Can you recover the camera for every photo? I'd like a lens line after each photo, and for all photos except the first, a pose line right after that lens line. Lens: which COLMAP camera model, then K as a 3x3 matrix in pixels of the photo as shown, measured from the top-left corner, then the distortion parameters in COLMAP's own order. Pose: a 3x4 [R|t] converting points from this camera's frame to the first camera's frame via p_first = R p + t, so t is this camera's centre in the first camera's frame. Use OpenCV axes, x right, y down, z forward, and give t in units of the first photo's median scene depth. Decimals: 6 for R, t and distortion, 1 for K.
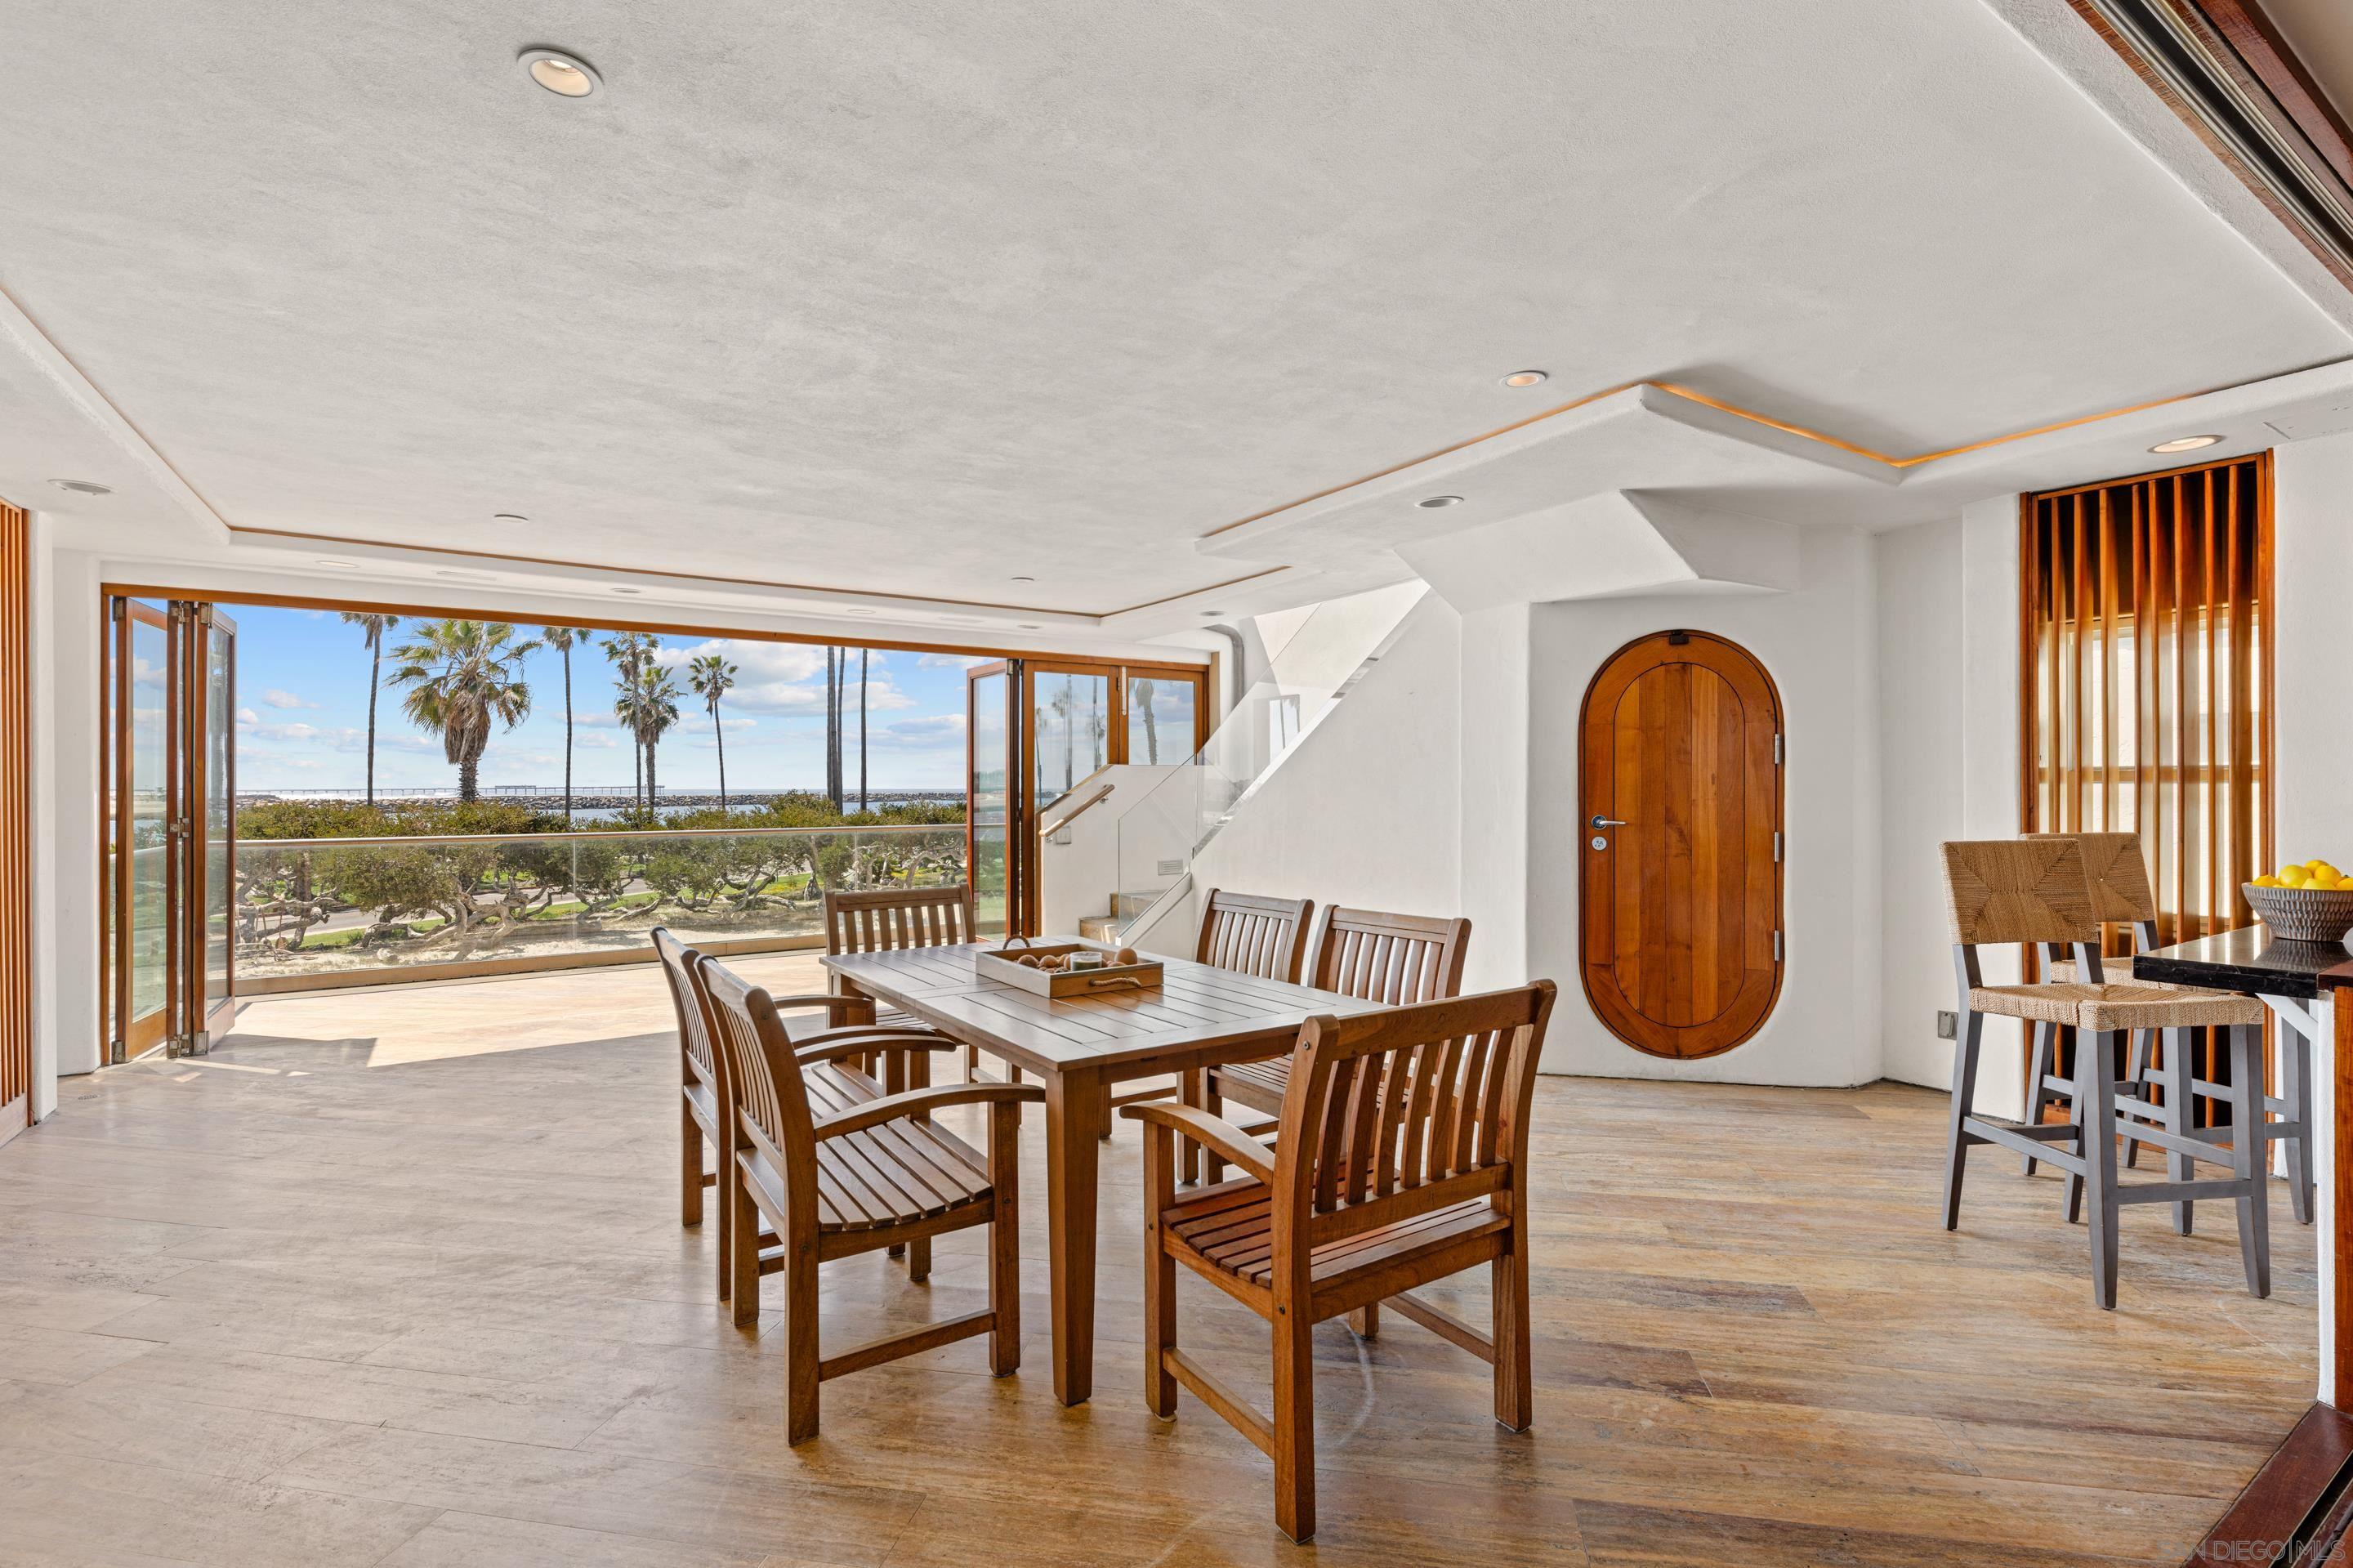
lens RADIAL K [[1061.3, 0, 1168.4], [0, 1061.3, 775.8], [0, 0, 1]] dist [0.008610, -0.006422]
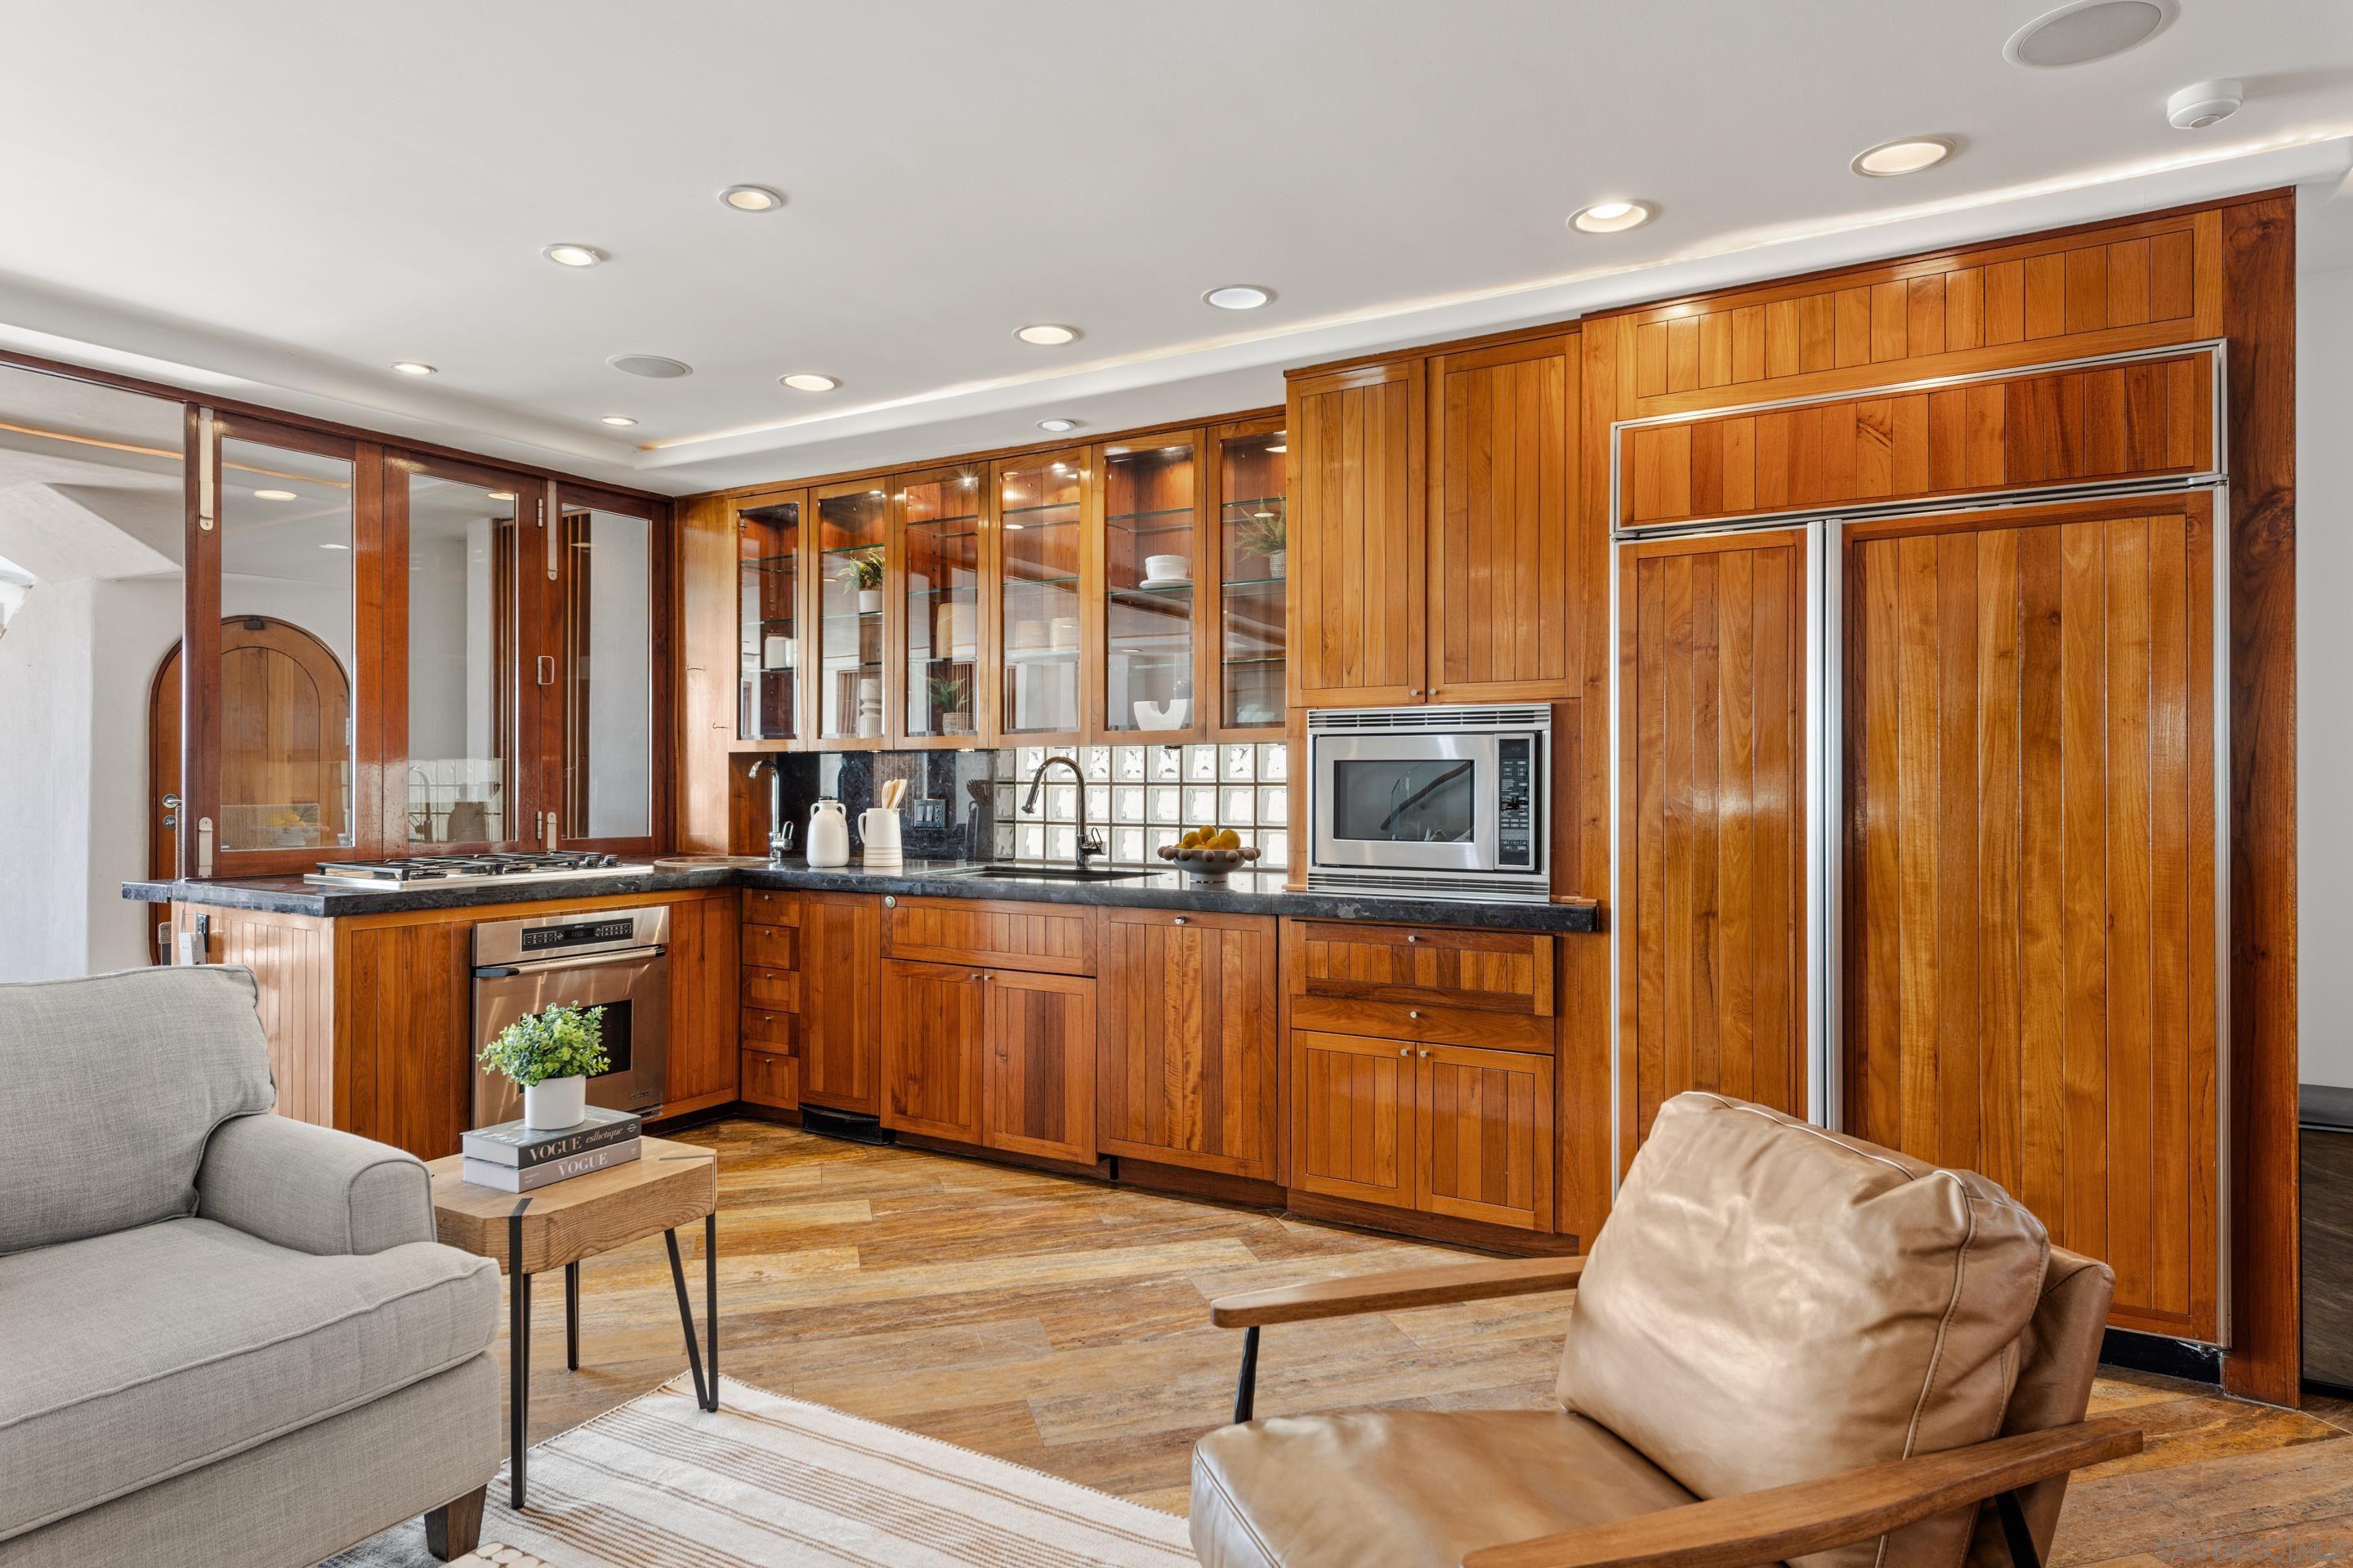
lens RADIAL K [[1373.2, 0, 1189.2], [0, 1373.2, 779.2], [0, 0, 1]] dist [0.011446, -0.013570]
pose [[0.892102, 0.003457, 0.451821, 0.683997], [-0.007005, 0.999956, 0.006180, 0.008076], [-0.451780, -0.008679, 0.892087, -0.614061]]
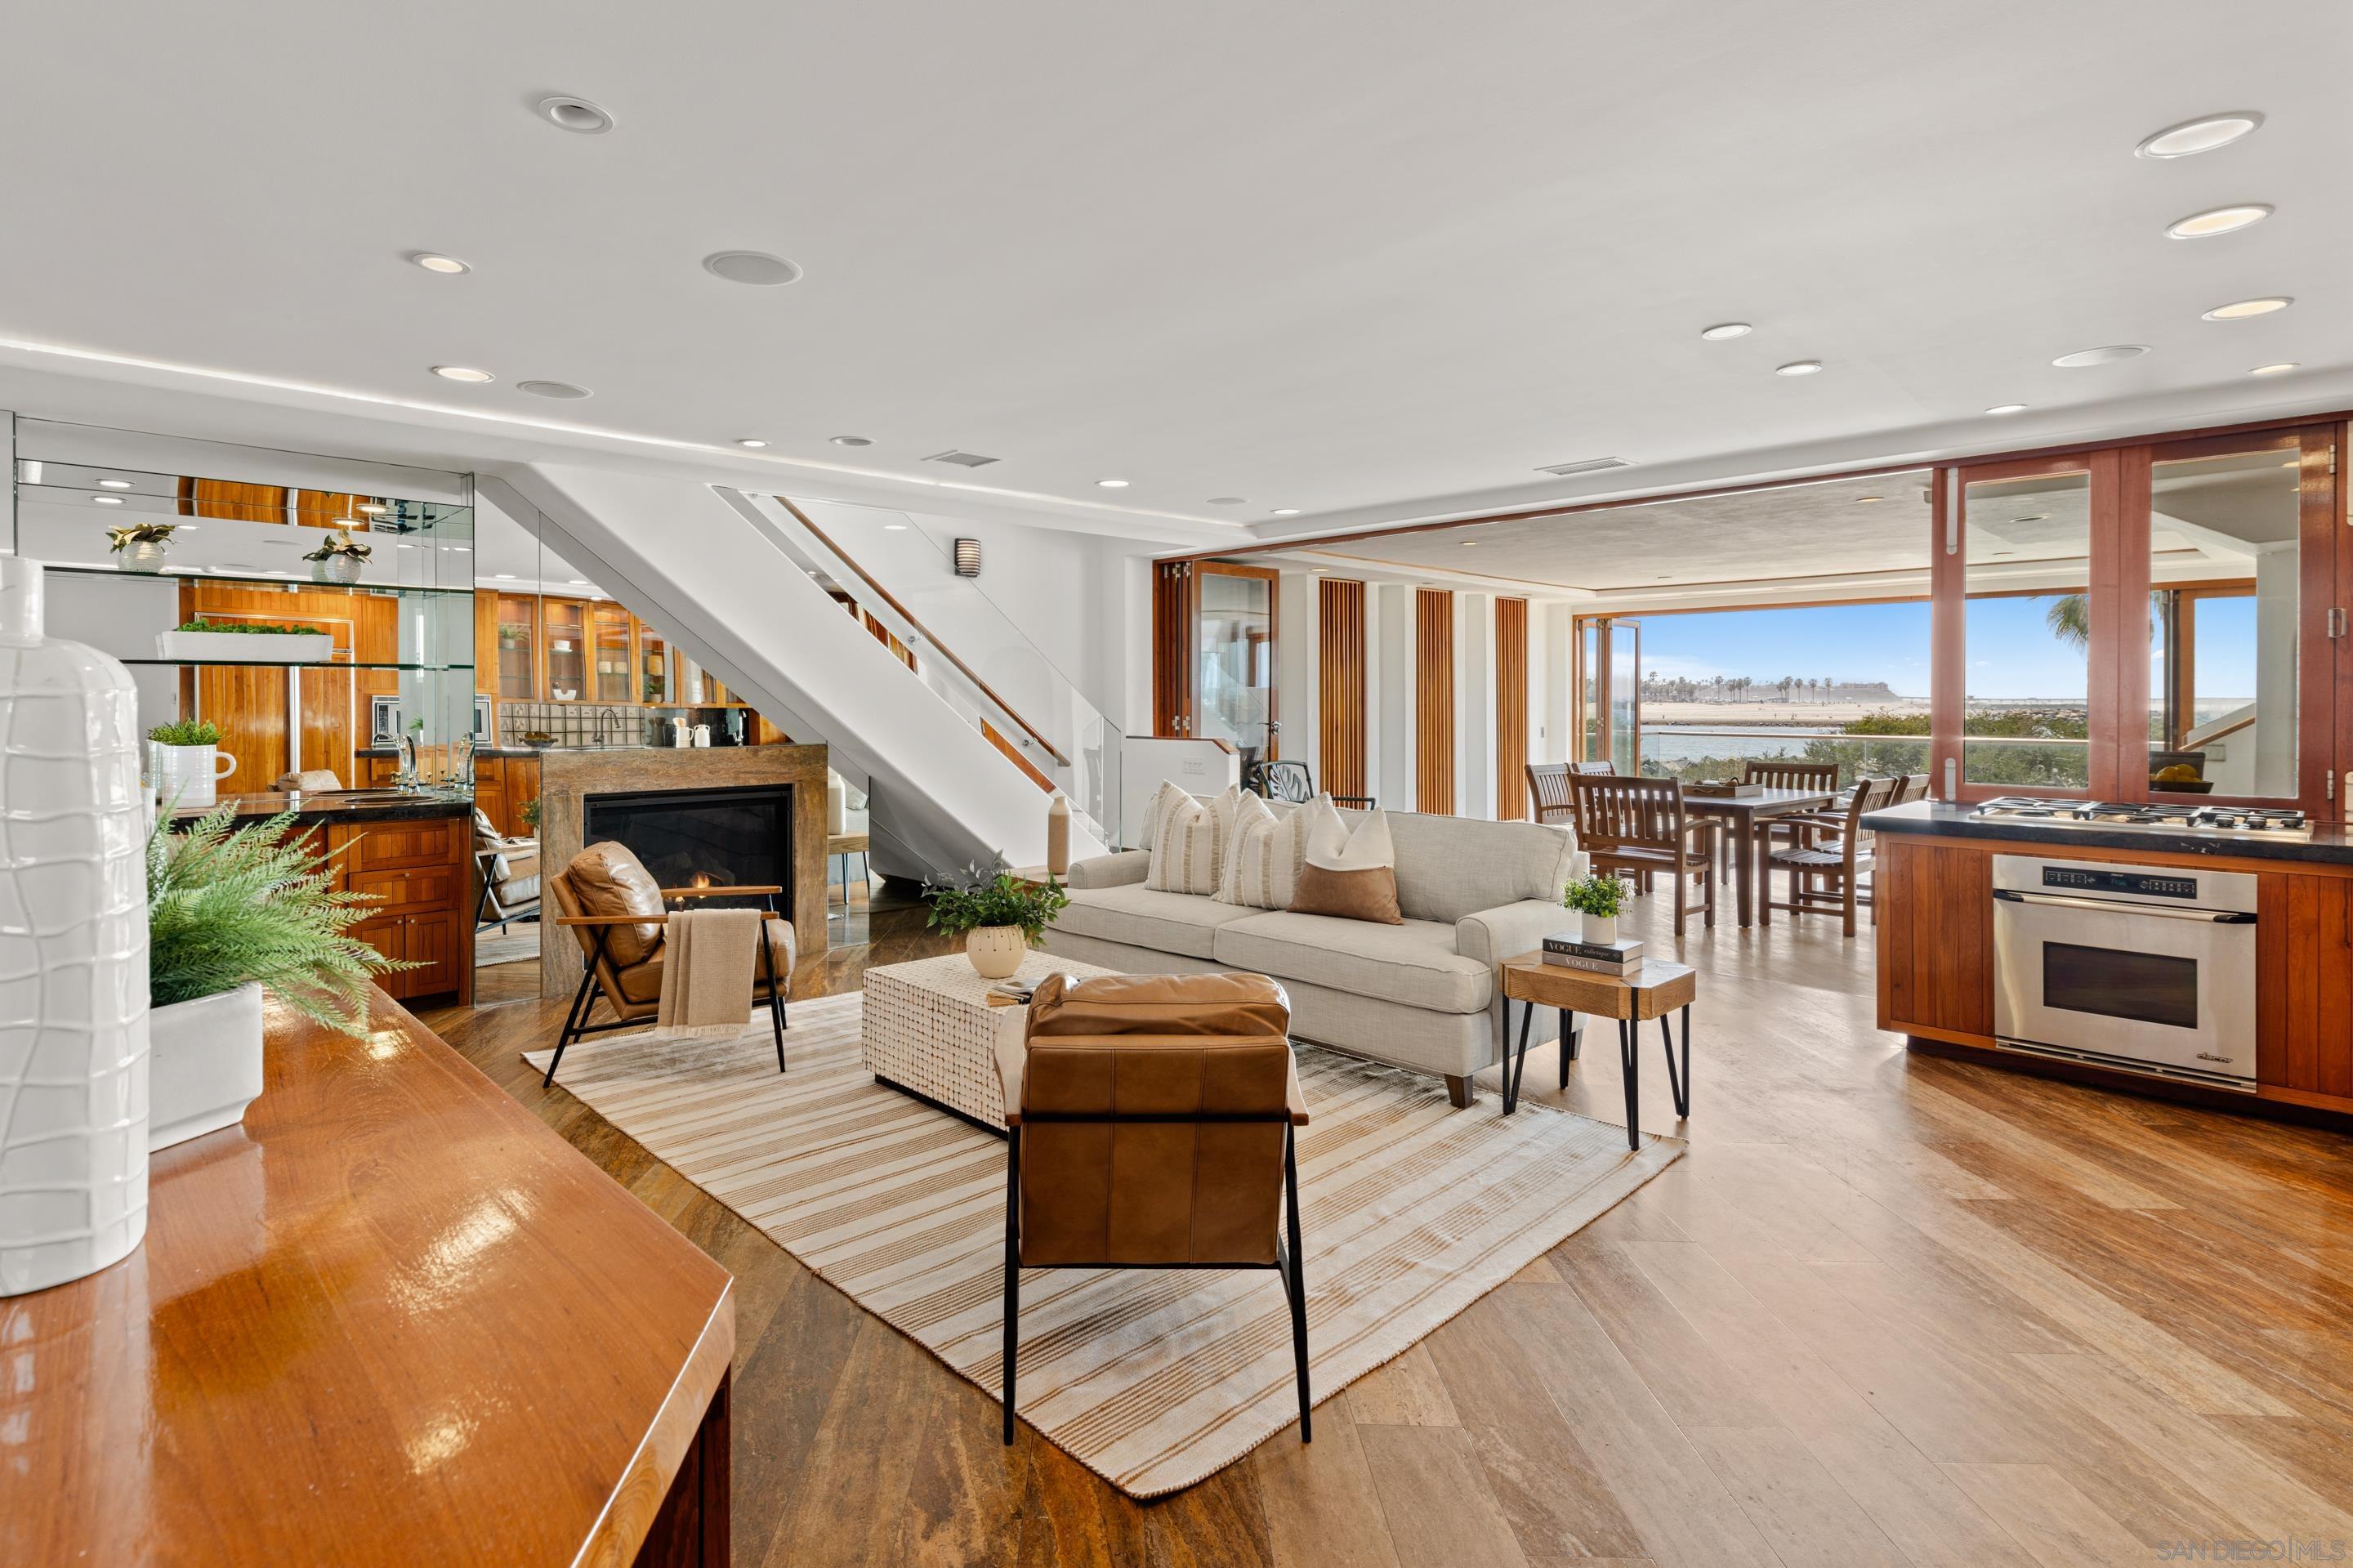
lens RADIAL K [[1162.3, 0, 1067.2], [0, 1162.3, 697.4], [0, 0, 1]] dist [0.012866, -0.001540]
pose [[0.153792, -0.000280, -0.988103, 1.436648], [0.011583, 0.999932, 0.001520, -0.023086], [0.988035, -0.011679, 0.153784, -0.498002]]
